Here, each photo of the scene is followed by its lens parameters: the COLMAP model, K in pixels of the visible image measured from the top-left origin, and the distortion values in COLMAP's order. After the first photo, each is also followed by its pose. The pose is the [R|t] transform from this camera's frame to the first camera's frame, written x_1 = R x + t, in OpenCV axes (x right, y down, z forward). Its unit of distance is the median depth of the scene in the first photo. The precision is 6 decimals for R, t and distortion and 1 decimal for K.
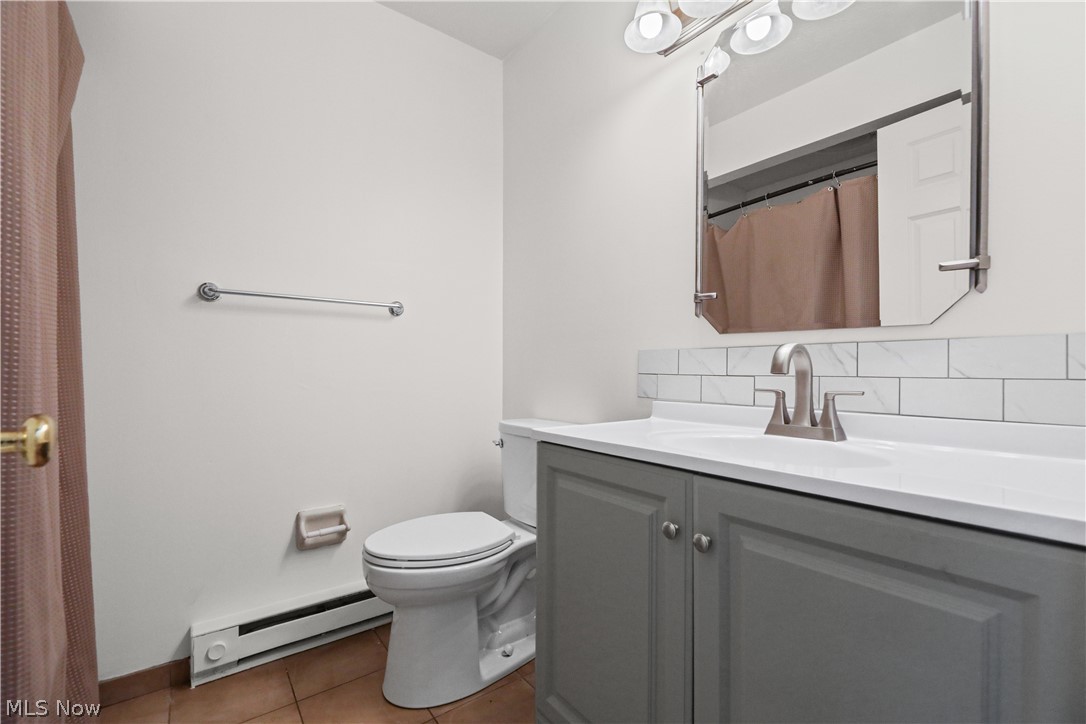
lens RADIAL K [[454.4, 0, 548.5], [0, 454.4, 366.2], [0, 0, 1]] dist [0.003013, -0.002092]
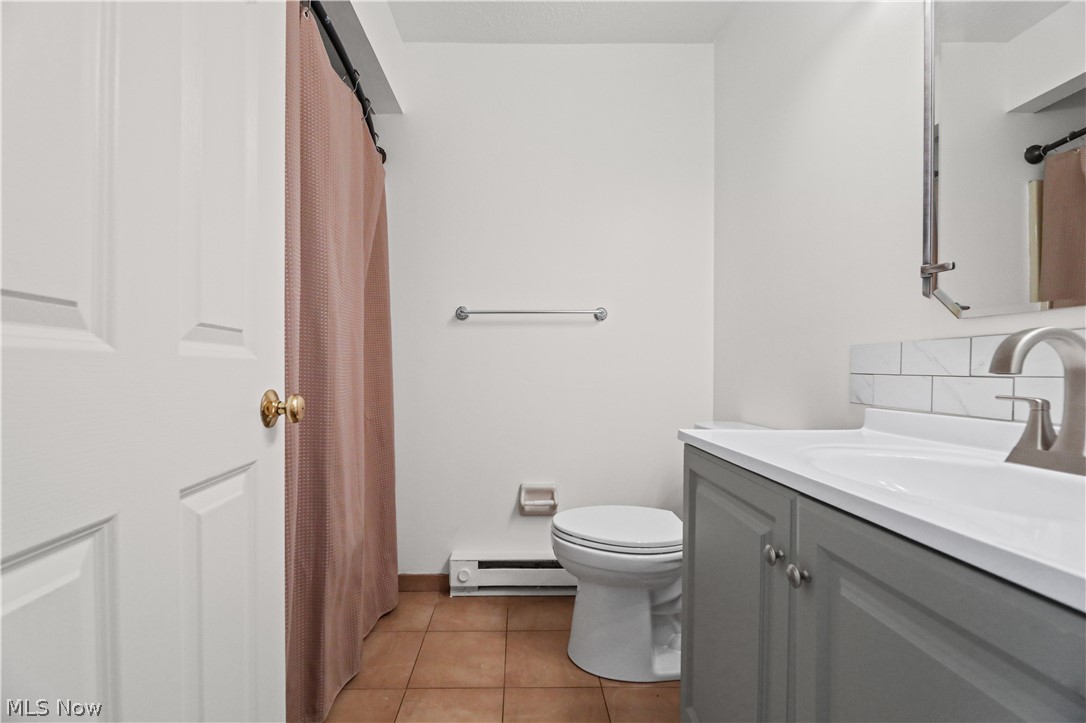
lens RADIAL K [[454.4, 0, 551.9], [0, 454.4, 368.3], [0, 0, 1]] dist [0.003013, -0.002092]
pose [[0.814263, -0.004951, -0.580476, 0.272595], [0.007780, 0.999967, 0.002385, 0.001746], [0.580445, -0.006458, 0.814274, 0.040550]]
